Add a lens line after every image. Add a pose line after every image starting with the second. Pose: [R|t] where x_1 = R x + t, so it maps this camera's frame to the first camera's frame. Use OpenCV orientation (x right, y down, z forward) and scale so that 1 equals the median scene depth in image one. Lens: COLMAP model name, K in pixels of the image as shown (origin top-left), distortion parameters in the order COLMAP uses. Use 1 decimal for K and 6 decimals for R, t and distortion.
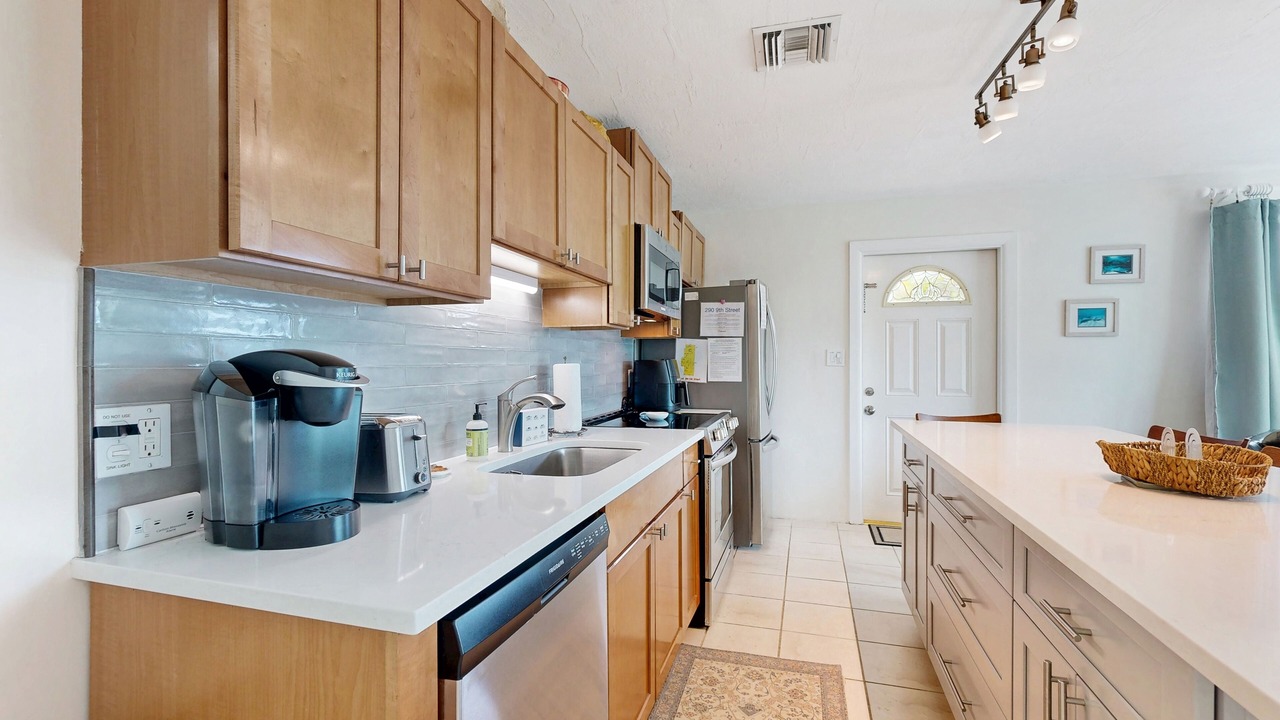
lens RADIAL K [[556.5, 0, 638.5], [0, 556.5, 362.0], [0, 0, 1]] dist [0.000070, 0.000048]
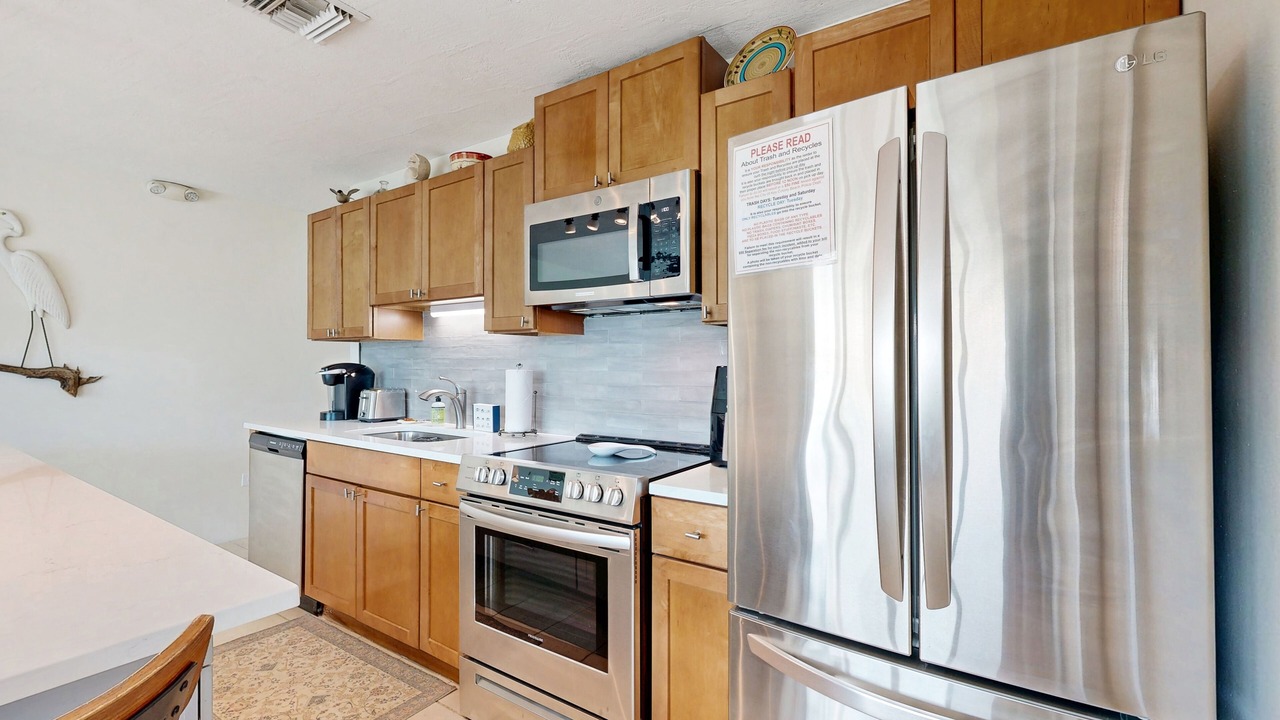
lens RADIAL K [[556.5, 0, 638.5], [0, 556.5, 362.0], [0, 0, 1]] dist [0.000070, 0.000048]
pose [[-0.308815, -0.001647, -0.951121, 0.569954], [-0.002359, 0.999997, -0.000966, -0.007875], [0.951119, 0.001945, -0.308818, 1.067964]]
